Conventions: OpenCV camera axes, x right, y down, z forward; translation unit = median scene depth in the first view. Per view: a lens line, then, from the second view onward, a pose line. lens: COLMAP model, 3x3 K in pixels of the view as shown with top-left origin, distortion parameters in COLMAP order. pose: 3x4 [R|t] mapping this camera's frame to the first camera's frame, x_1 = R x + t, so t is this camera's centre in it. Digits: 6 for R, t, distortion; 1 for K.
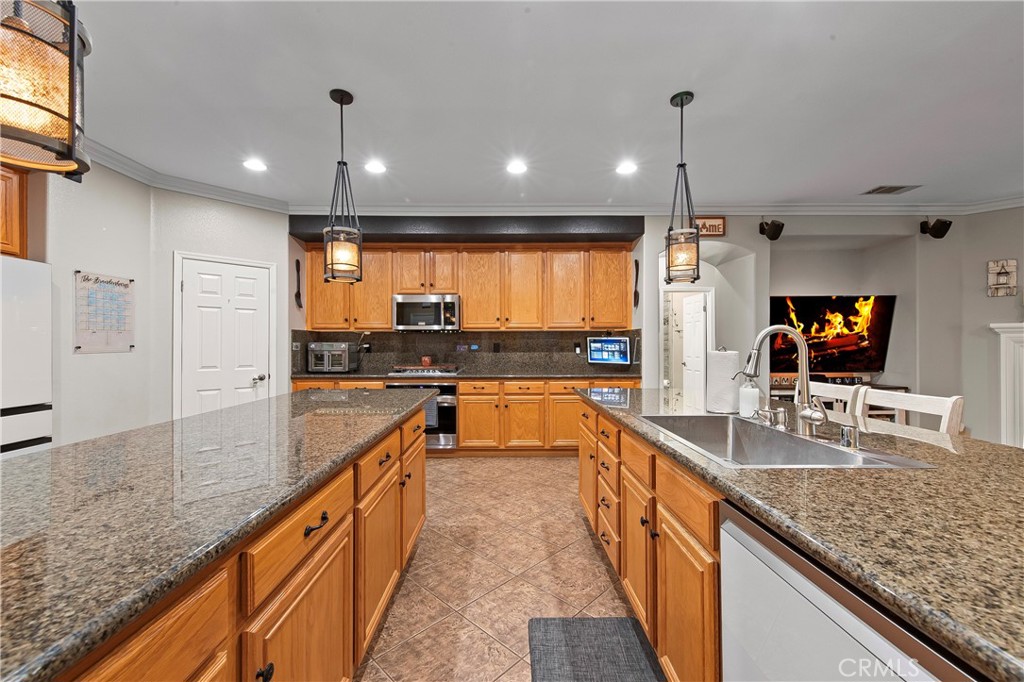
lens RADIAL K [[407.8, 0, 512.4], [0, 407.8, 342.6], [0, 0, 1]] dist [0.003933, -0.000204]
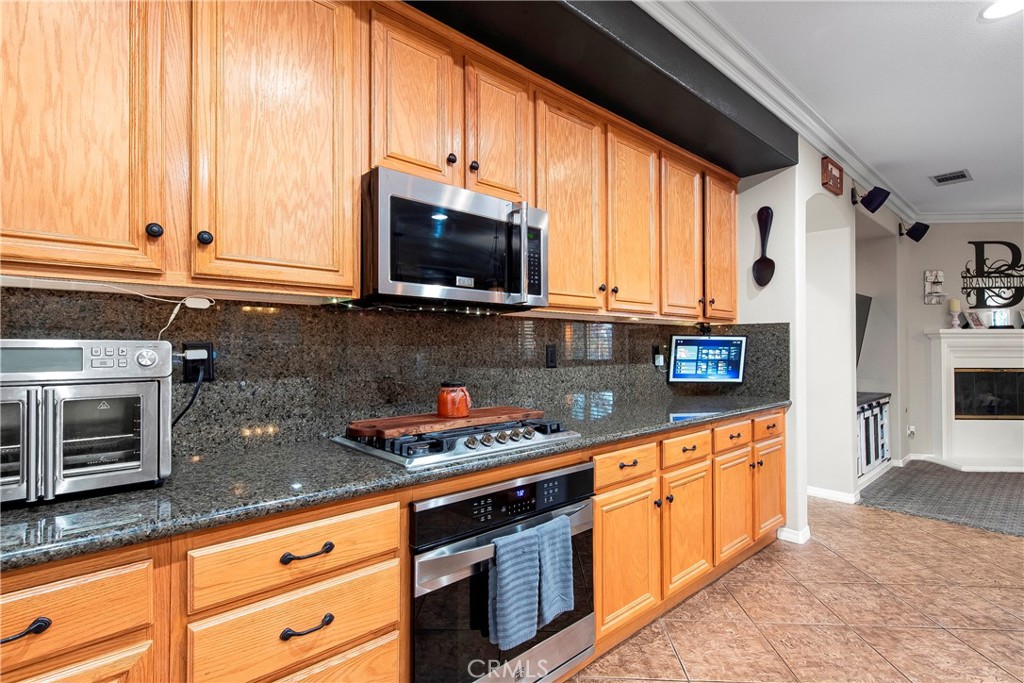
lens RADIAL K [[488.0, 0, 512.0], [0, 488.0, 341.5], [0, 0, 1]] dist [0.003085, 0.000335]
pose [[0.752495, 0.010149, 0.658520, -0.430918], [-0.002624, 0.999920, -0.012412, 0.003434], [-0.658592, 0.007612, 0.752461, 0.685795]]
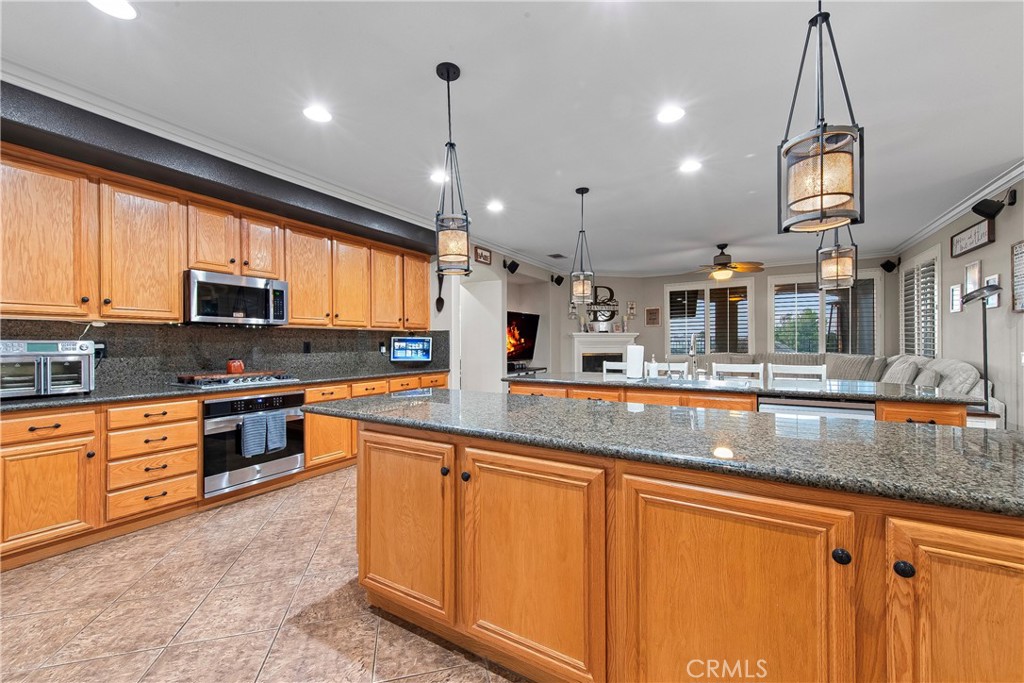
lens RADIAL K [[407.8, 0, 512.4], [0, 407.8, 343.1], [0, 0, 1]] dist [0.003933, -0.000204]
pose [[0.521944, 0.000283, 0.852980, -0.577797], [0.000356, 1.000000, -0.000550, 0.004207], [-0.852980, 0.000590, 0.521943, 0.199854]]
